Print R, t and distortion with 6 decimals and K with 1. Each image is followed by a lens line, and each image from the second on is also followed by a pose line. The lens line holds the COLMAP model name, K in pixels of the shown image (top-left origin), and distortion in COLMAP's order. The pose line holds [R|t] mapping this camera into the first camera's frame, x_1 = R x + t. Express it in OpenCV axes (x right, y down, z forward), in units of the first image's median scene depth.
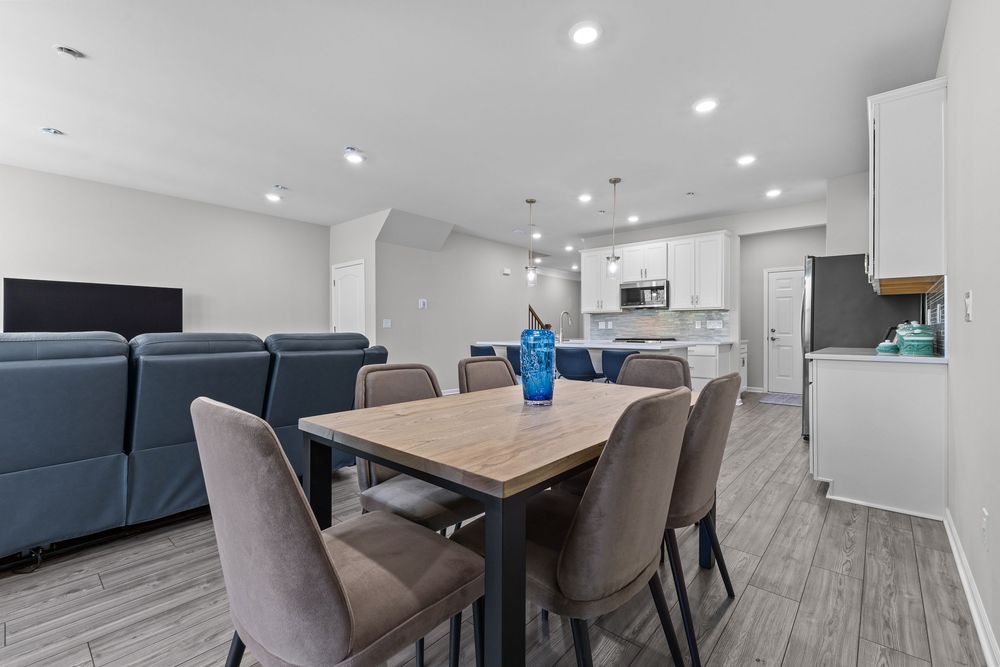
lens RADIAL K [[431.8, 0, 500.0], [0, 431.8, 333.5], [0, 0, 1]] dist [-0.000560, -0.000073]
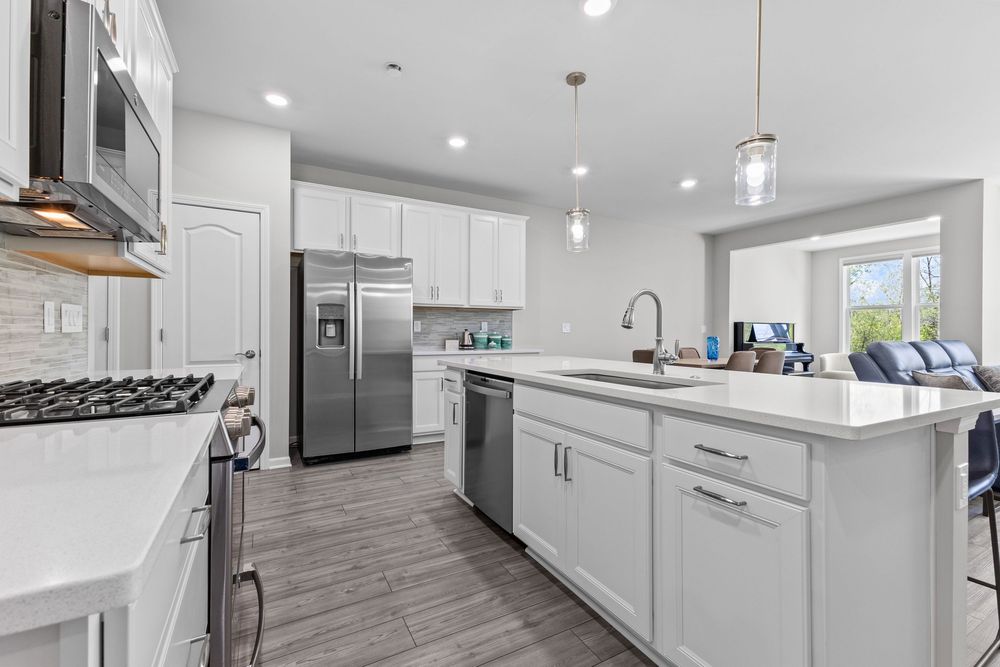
lens RADIAL K [[433.2, 0, 502.5], [0, 433.2, 333.6], [0, 0, 1]] dist [0.009415, -0.000071]
pose [[-0.940853, -0.006095, 0.338760, 0.113748], [-0.002653, 0.999940, 0.010622, -0.013595], [-0.338804, 0.009095, -0.940813, 1.115806]]
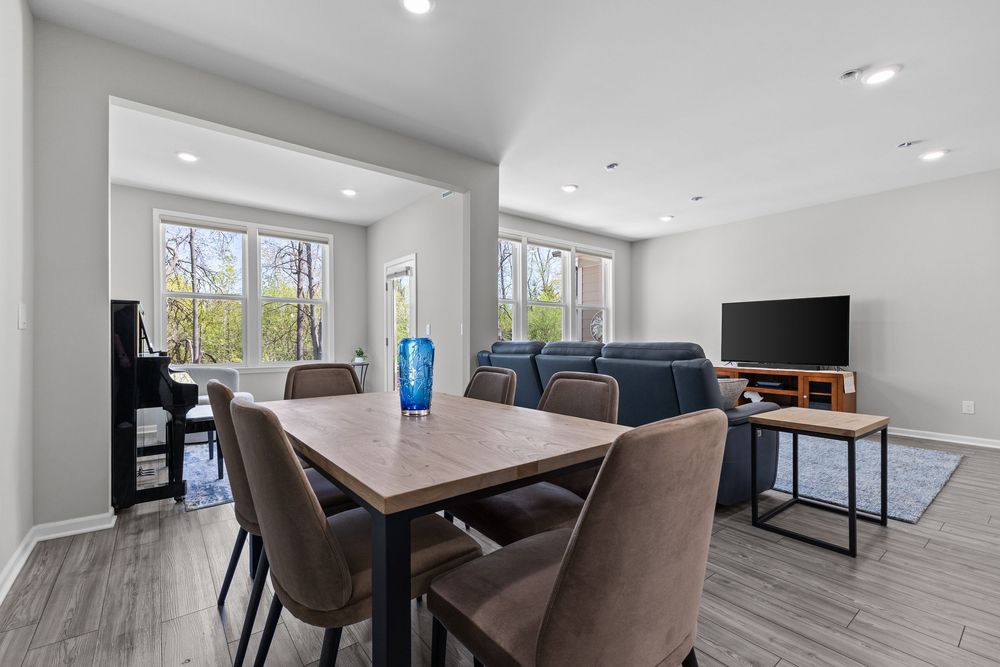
lens RADIAL K [[435.3, 0, 499.3], [0, 435.3, 337.0], [0, 0, 1]] dist [0.008634, -0.000588]
pose [[-0.183375, -0.005629, -0.983027, 0.258559], [-0.008886, 0.999952, -0.004068, -0.000764], [0.983003, 0.007989, -0.183416, 0.346924]]
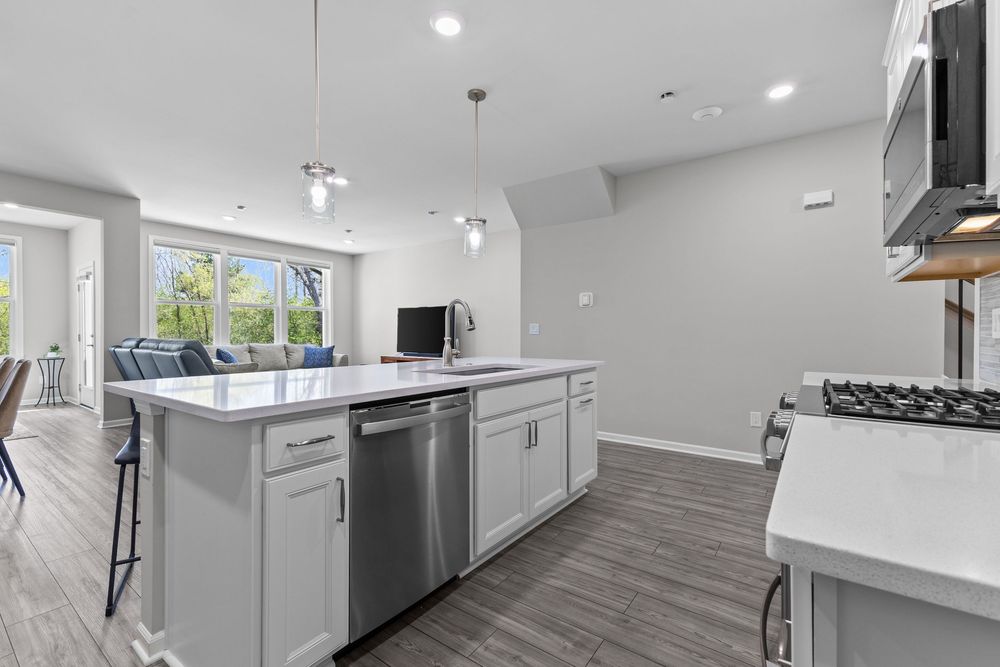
lens RADIAL K [[433.2, 0, 502.5], [0, 433.2, 333.6], [0, 0, 1]] dist [0.009415, -0.000071]
pose [[0.101016, 0.000803, -0.994884, 0.497259], [-0.010384, 0.999946, -0.000248, -0.011854], [0.994831, 0.010356, 0.101019, 0.804470]]
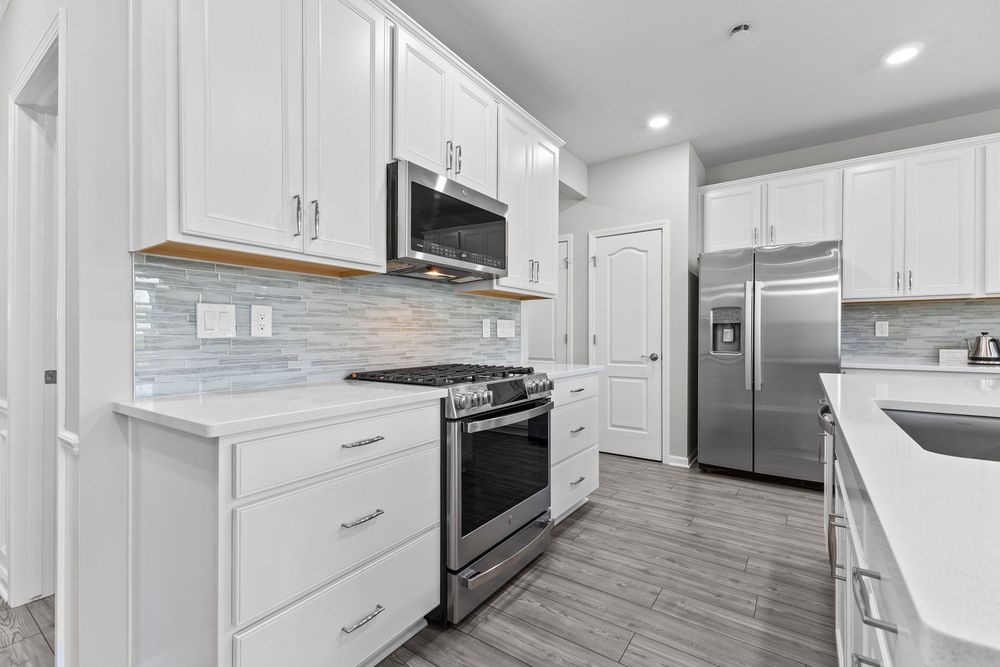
lens RADIAL K [[435.3, 0, 499.3], [0, 435.3, 337.0], [0, 0, 1]] dist [0.008634, -0.000588]
pose [[-0.111607, -0.004449, 0.993742, 0.020469], [0.005549, 0.999972, 0.005100, -0.013274], [-0.993737, 0.006083, -0.111579, 1.002655]]
